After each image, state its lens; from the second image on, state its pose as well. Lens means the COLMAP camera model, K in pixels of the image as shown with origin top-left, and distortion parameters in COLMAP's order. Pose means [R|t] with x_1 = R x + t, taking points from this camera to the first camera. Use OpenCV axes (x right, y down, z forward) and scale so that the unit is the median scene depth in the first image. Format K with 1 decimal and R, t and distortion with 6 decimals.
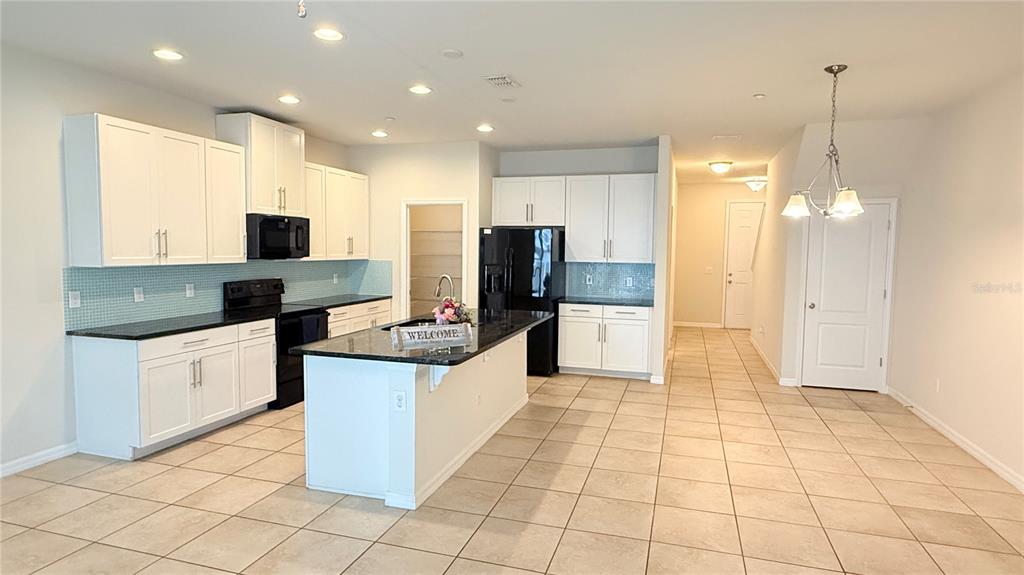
lens RADIAL K [[573.1, 0, 511.6], [0, 573.1, 289.2], [0, 0, 1]] dist [-0.000880, -0.000005]
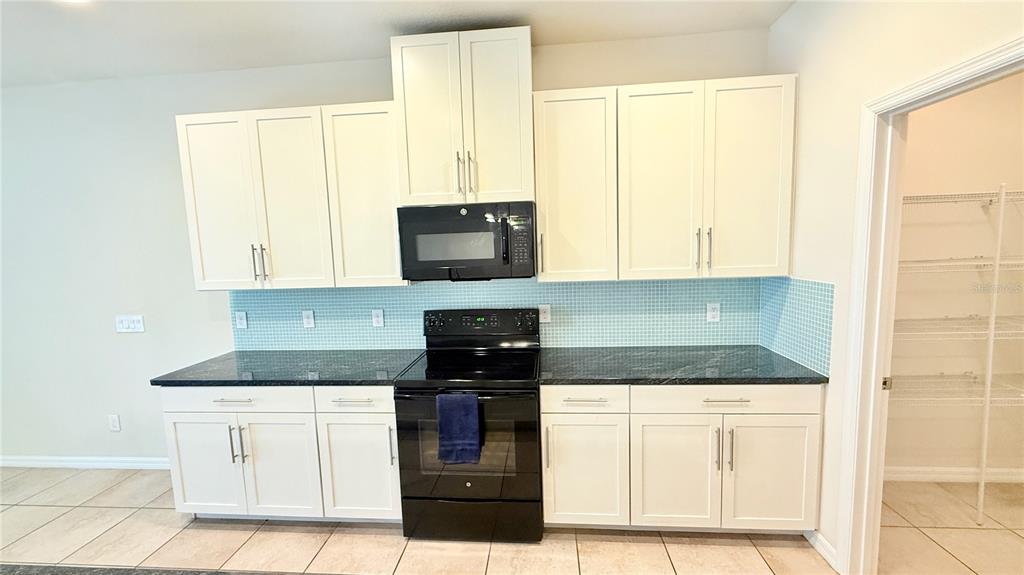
lens RADIAL K [[410.0, 0, 509.8], [0, 410.0, 287.5], [0, 0, 1]] dist [0.002838, 0.000017]
pose [[0.205416, 0.083086, -0.975142, 0.007279], [-0.034580, 0.996384, 0.077611, -0.085102], [0.978064, 0.017778, 0.207546, 1.027648]]
